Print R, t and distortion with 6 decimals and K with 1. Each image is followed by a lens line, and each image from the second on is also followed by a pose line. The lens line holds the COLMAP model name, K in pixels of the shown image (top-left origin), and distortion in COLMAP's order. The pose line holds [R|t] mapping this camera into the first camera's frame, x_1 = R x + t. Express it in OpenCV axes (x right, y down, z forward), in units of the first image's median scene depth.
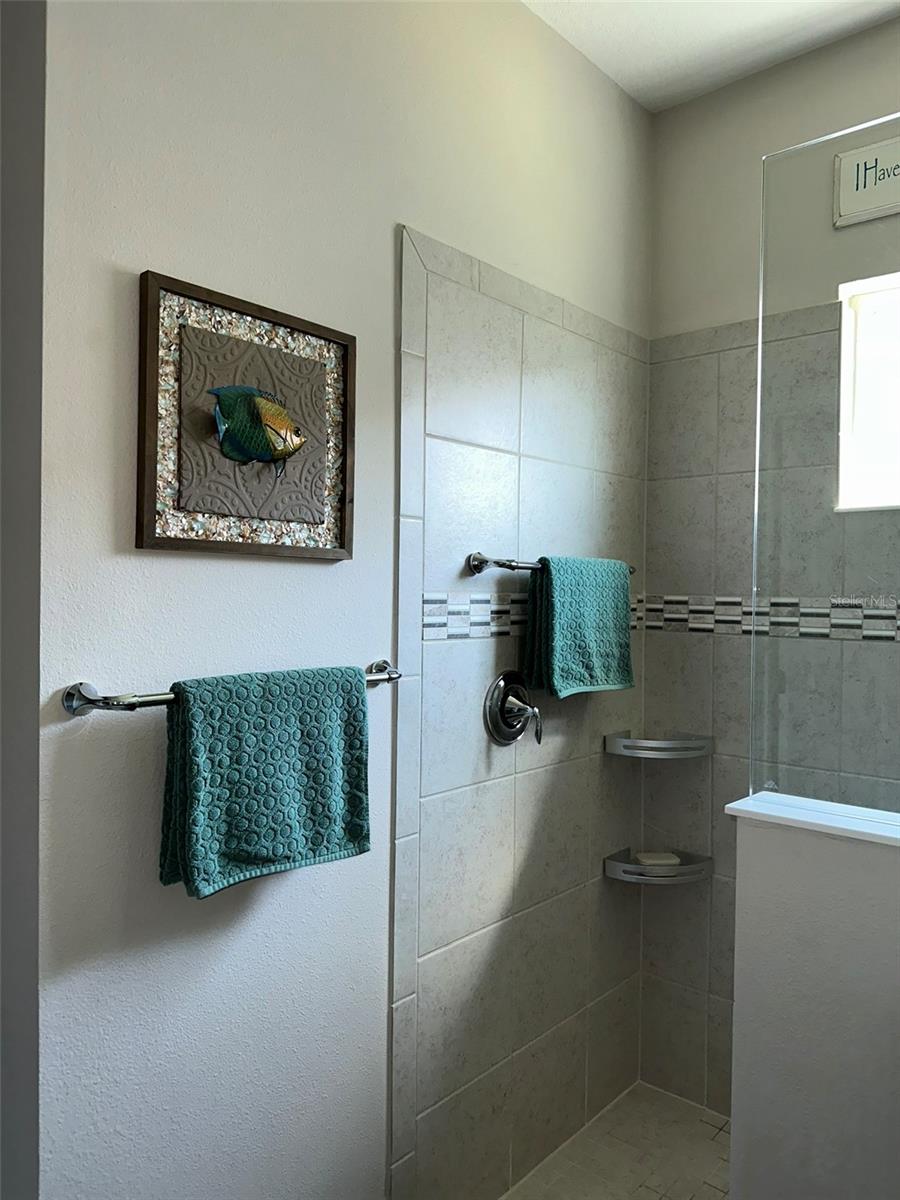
lens RADIAL K [[852.8, 0, 450.0], [0, 852.8, 600.0], [0, 0, 1]] dist [0.061044, 0.000437]
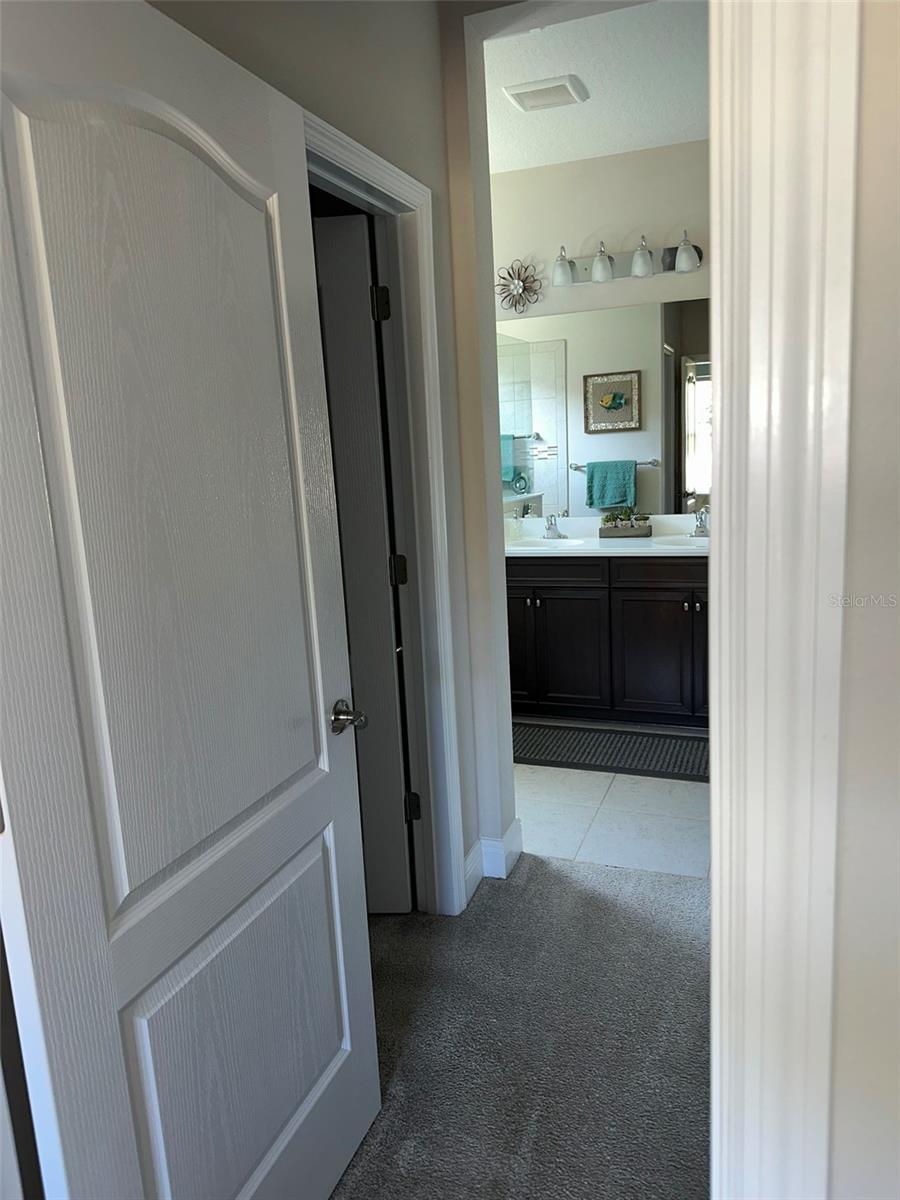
lens RADIAL K [[849.4, 0, 452.2], [0, 849.4, 581.8], [0, 0, 1]] dist [0.100070, -0.166891]
pose [[0.355268, 0.130338, -0.925633, 3.610131], [0.049769, 0.986189, 0.157966, -0.028103], [0.933439, -0.102188, 0.343874, -1.325807]]
